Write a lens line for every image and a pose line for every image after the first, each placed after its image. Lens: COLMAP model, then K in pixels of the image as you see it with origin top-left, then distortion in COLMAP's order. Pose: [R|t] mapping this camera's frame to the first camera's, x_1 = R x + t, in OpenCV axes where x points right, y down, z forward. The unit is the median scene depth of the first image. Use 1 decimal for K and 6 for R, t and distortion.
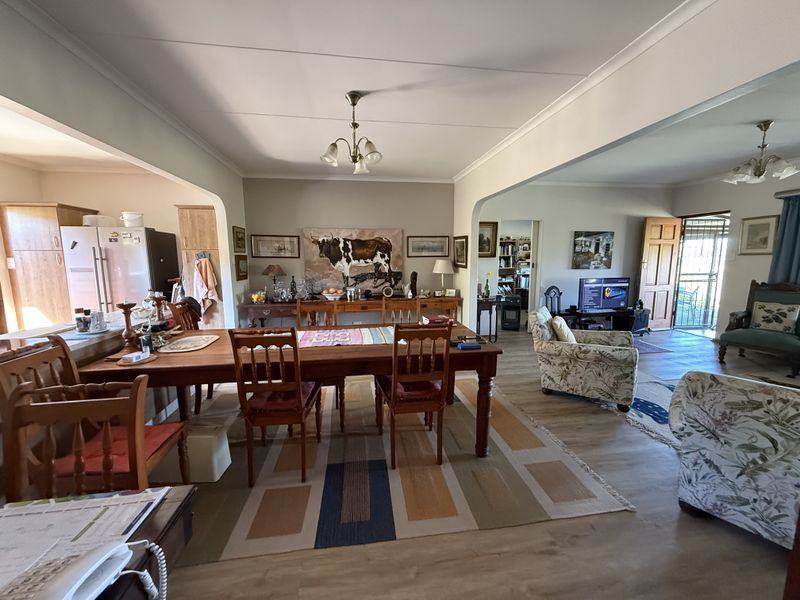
lens RADIAL K [[318.4, 0, 396.8], [0, 318.4, 300.9], [0, 0, 1]] dist [-0.000238, 0.000139]
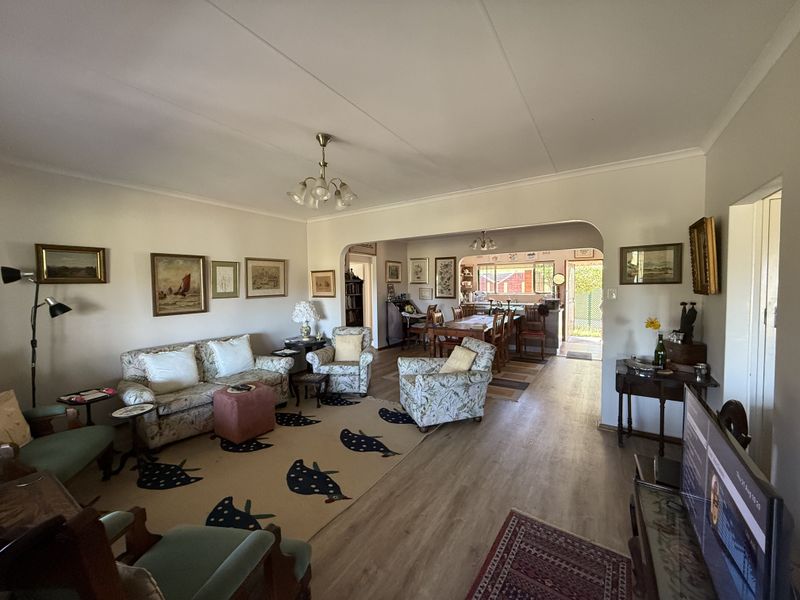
lens RADIAL K [[318.4, 0, 399.0], [0, 318.4, 297.5], [0, 0, 1]] dist [-0.000238, 0.000139]
pose [[-0.658555, 0.043922, -0.751250, 0.905498], [-0.084894, 0.987587, 0.132158, -0.149100], [0.747729, 0.150810, -0.646651, 0.939572]]
